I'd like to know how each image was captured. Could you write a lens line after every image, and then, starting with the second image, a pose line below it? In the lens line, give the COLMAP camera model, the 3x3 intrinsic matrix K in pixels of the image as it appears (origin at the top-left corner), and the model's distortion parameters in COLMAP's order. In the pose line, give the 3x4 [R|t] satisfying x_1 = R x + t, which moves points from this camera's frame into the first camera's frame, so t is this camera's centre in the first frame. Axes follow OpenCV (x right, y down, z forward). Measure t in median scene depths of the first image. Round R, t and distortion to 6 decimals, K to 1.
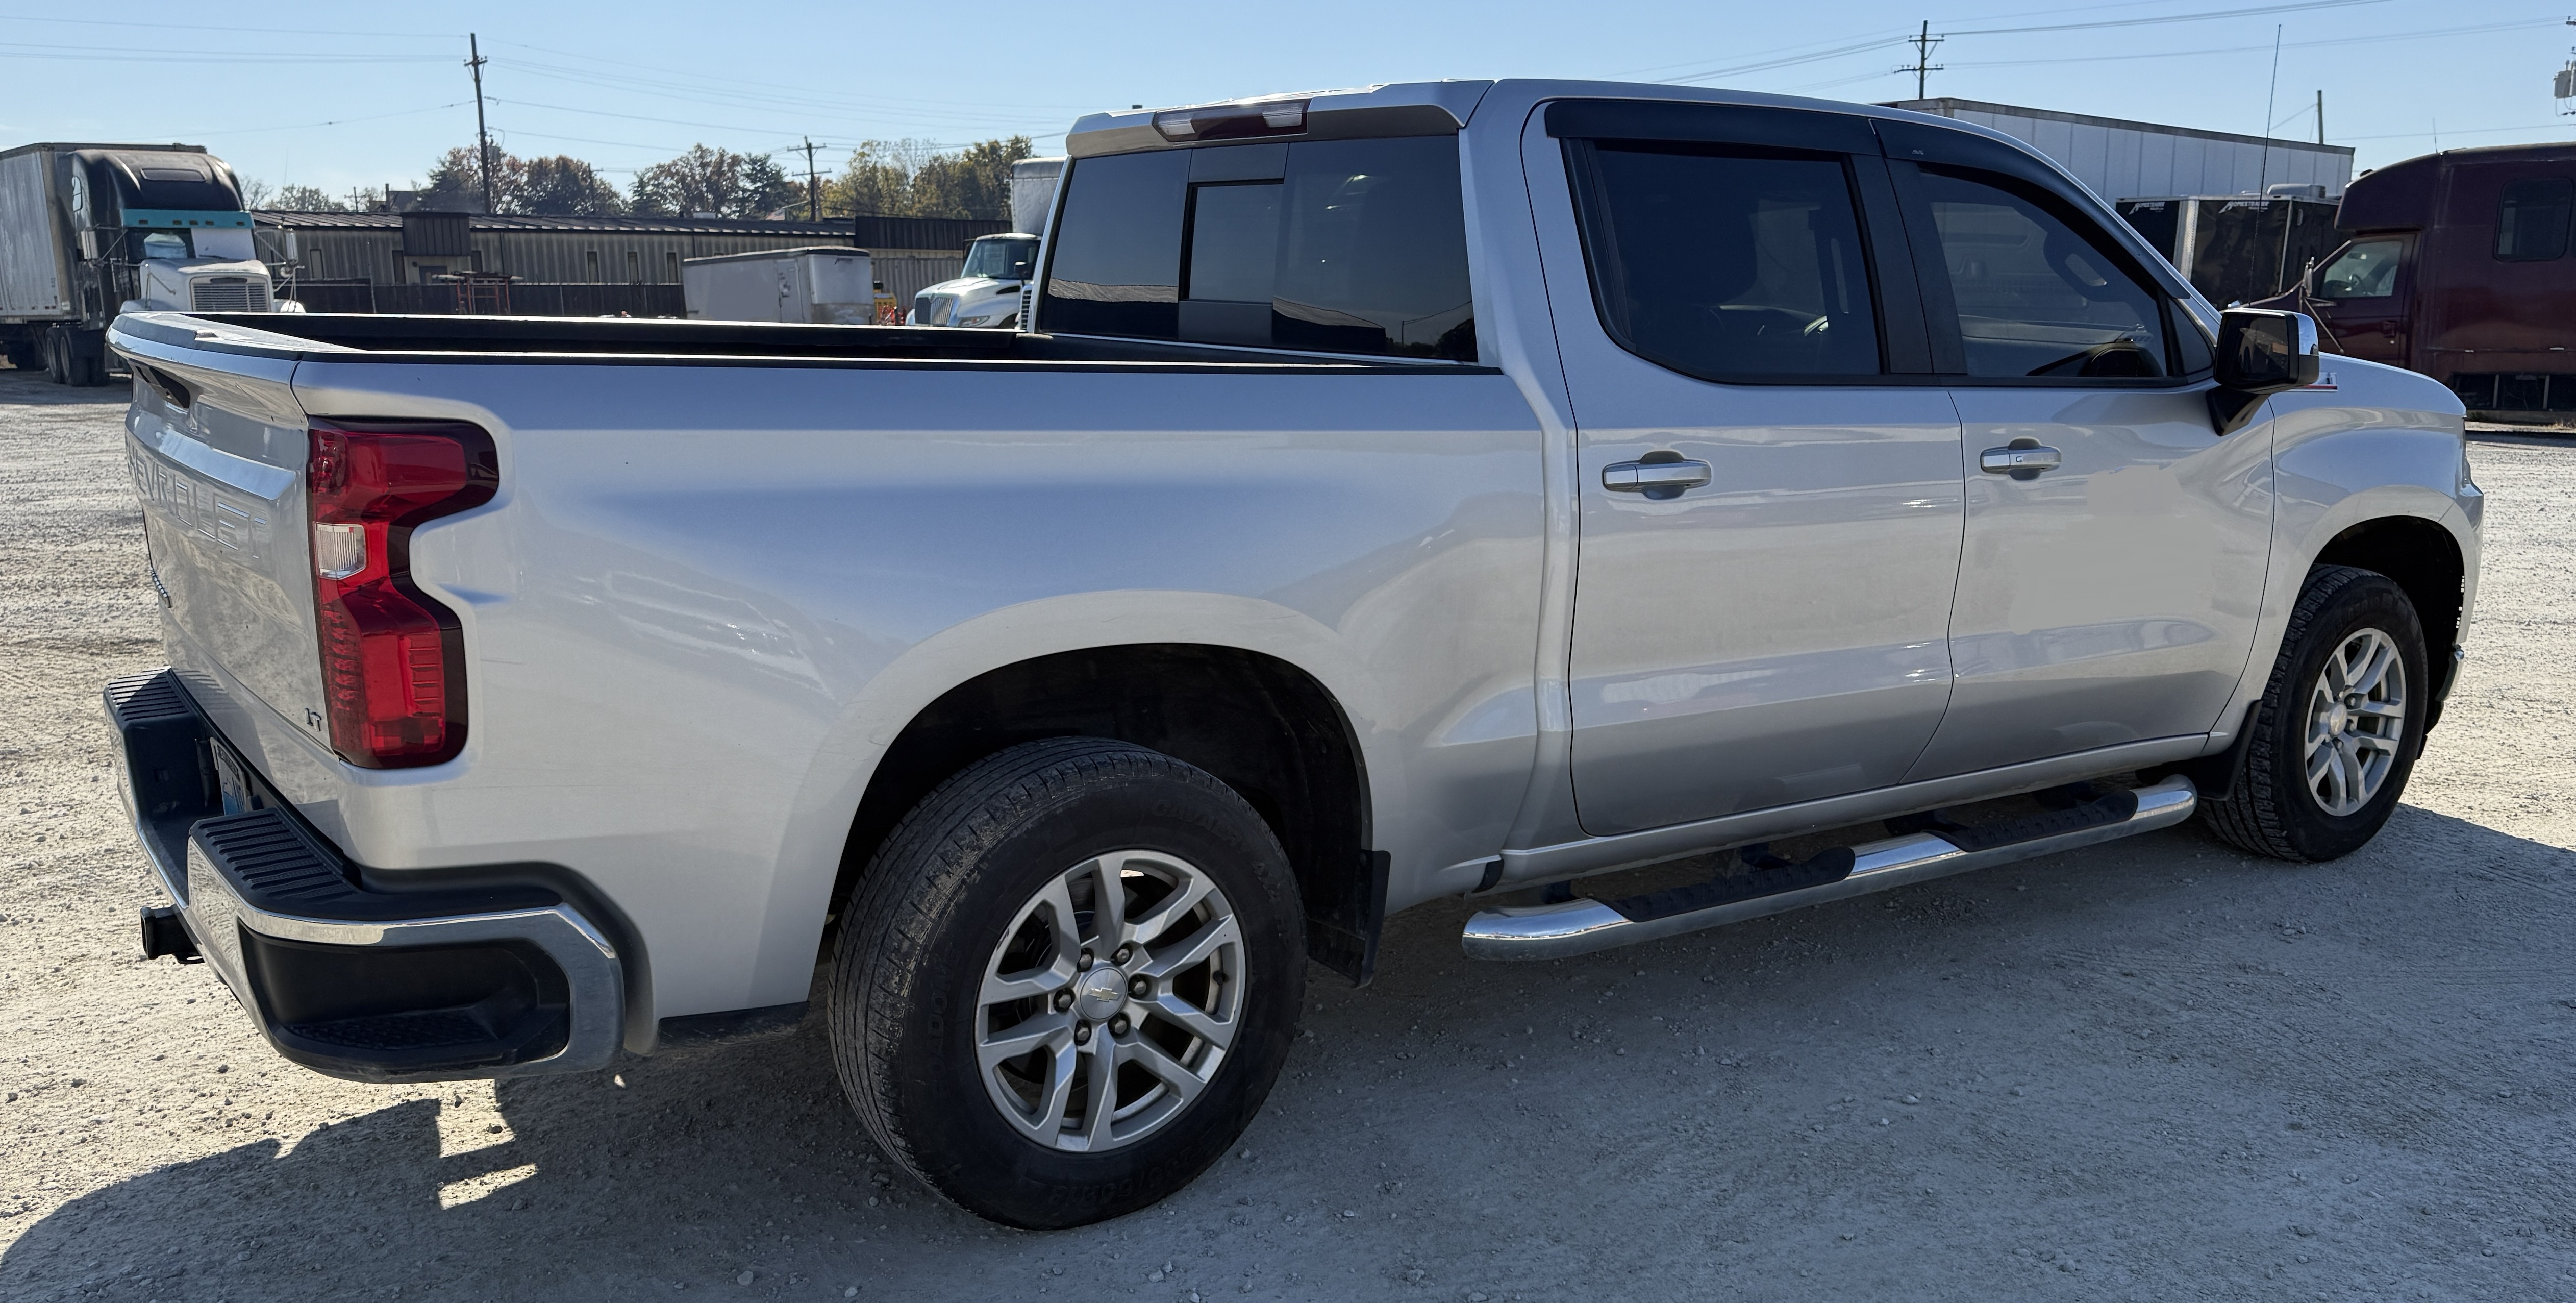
lens RADIAL K [[2059.1, 0, 1463.7], [0, 2059.1, 842.0], [0, 0, 1]] dist [0.085916, -0.083940]
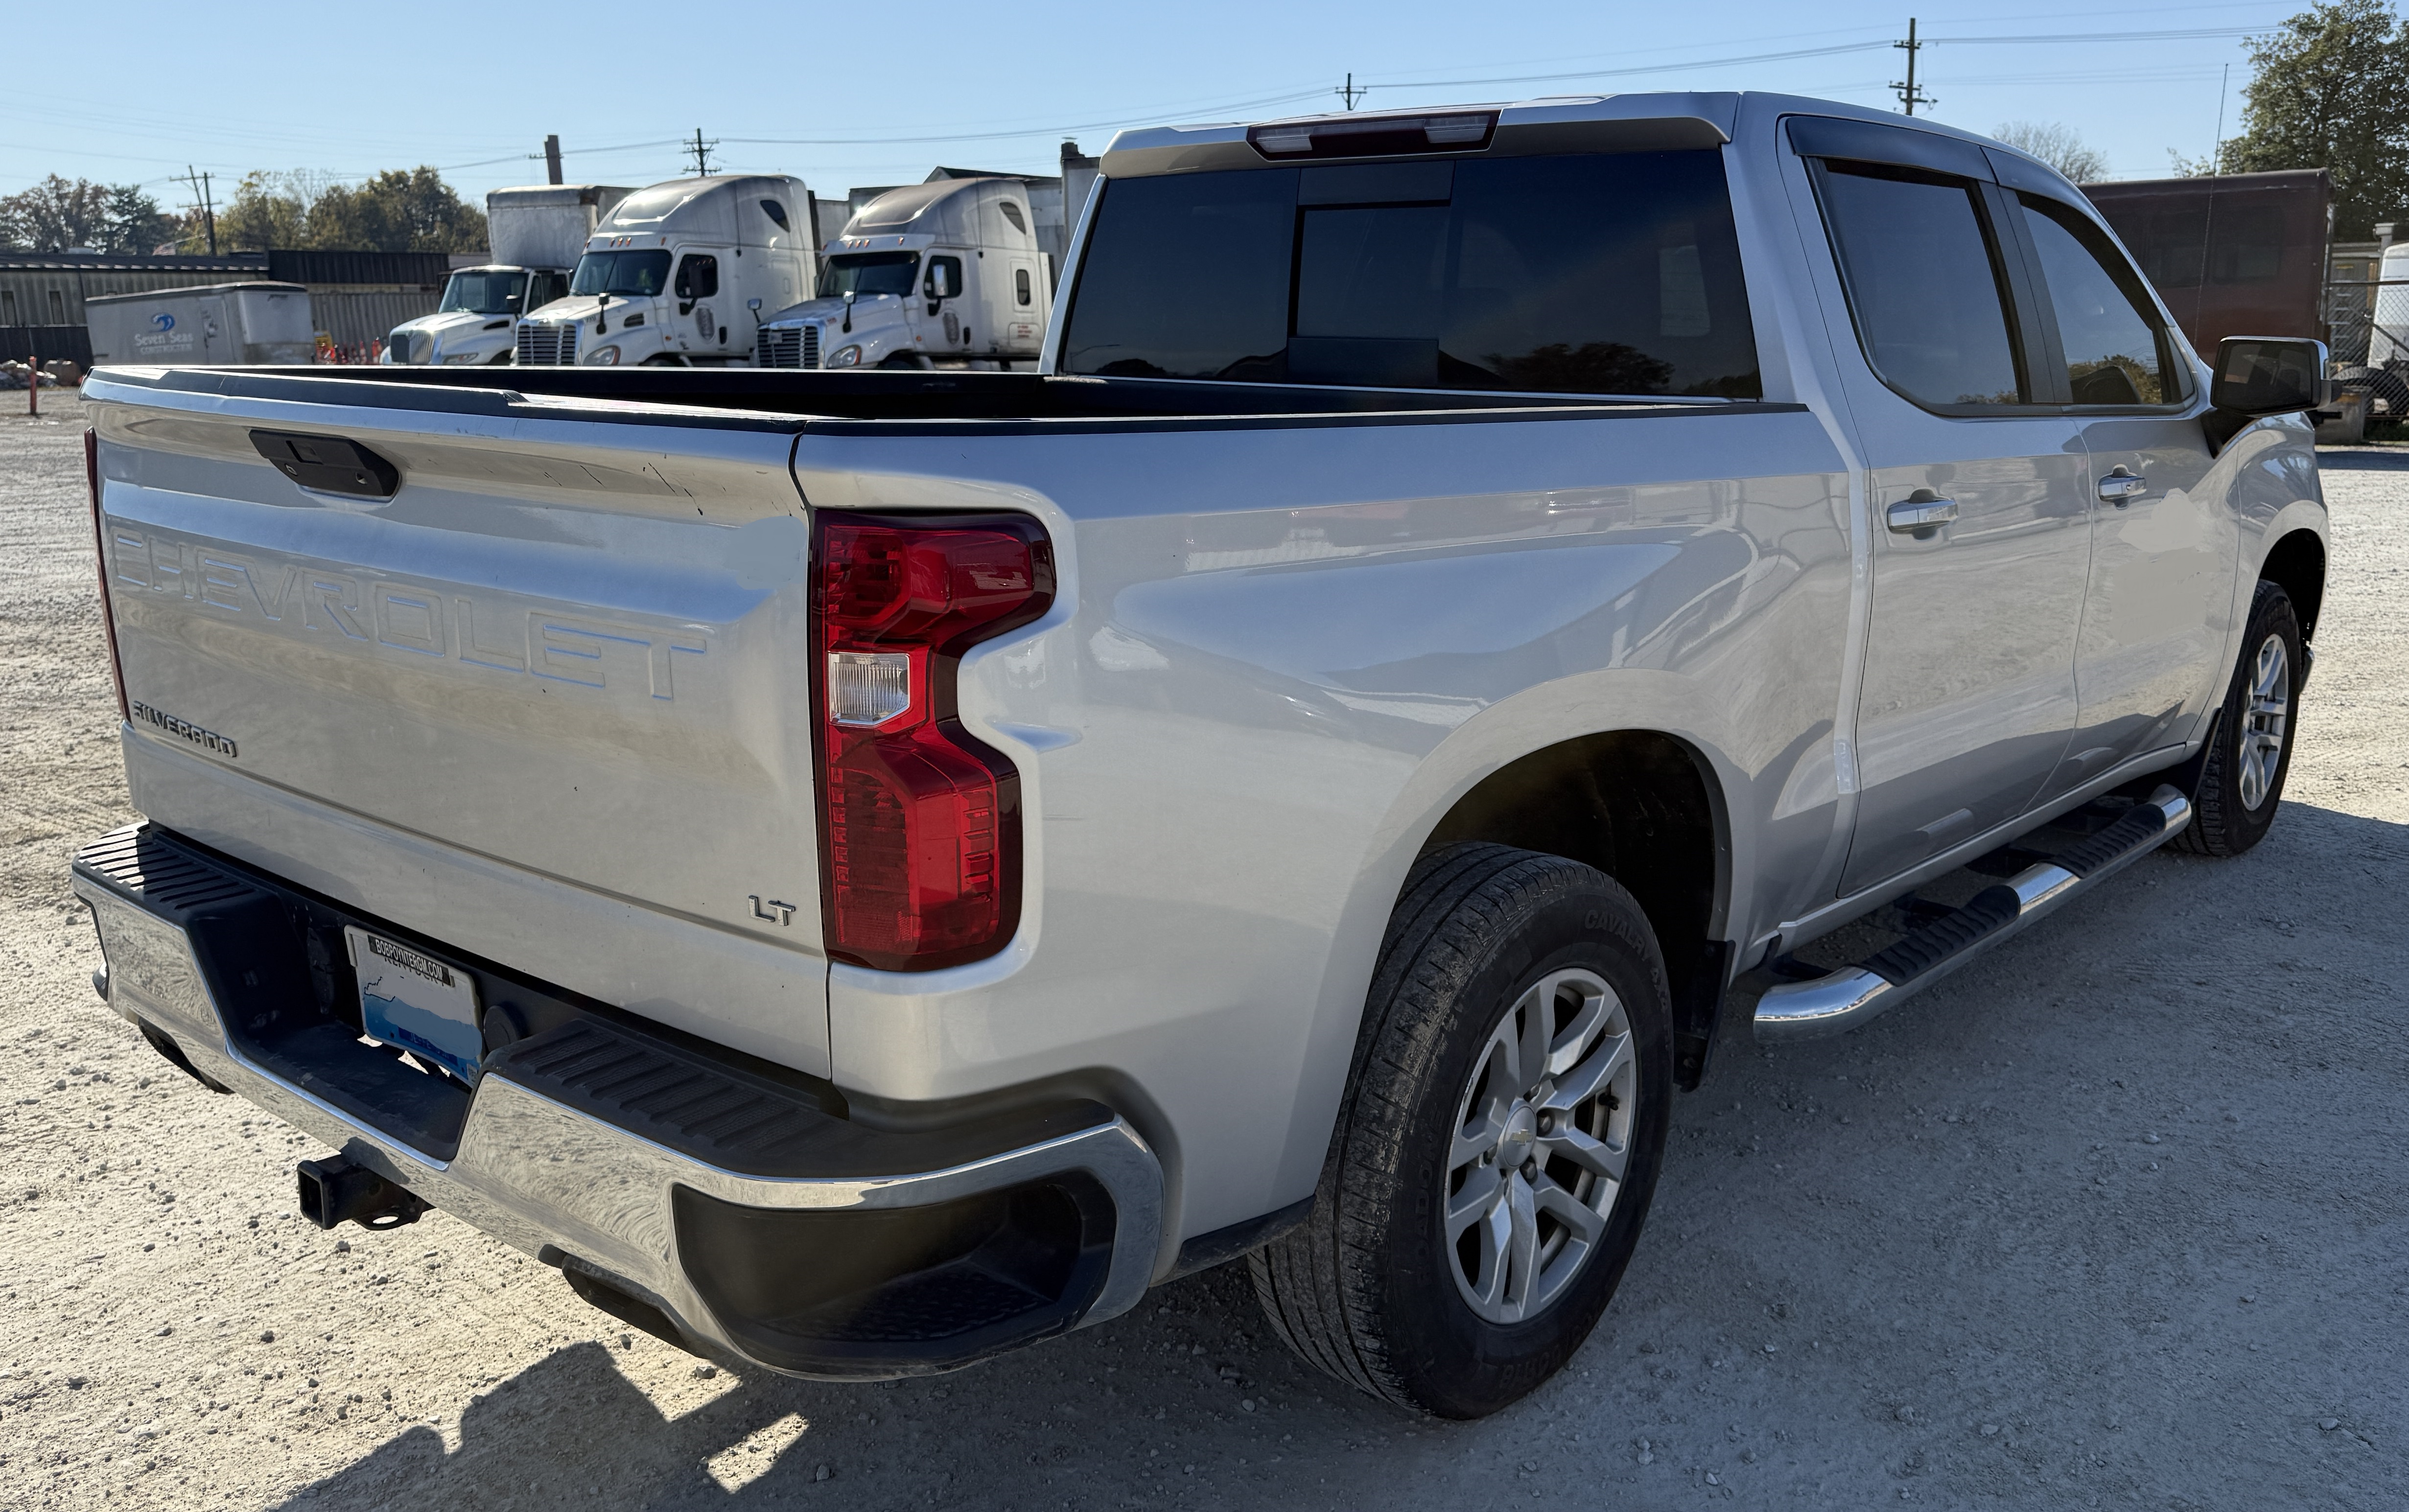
lens RADIAL K [[1918.3, 0, 1298.9], [0, 1918.3, 859.7], [0, 0, 1]] dist [0.058093, -0.079281]
pose [[0.964655, -0.076368, 0.252207, -0.409852], [0.073548, 0.997079, 0.020604, -0.058722], [-0.253044, -0.001326, 0.967454, 0.216029]]
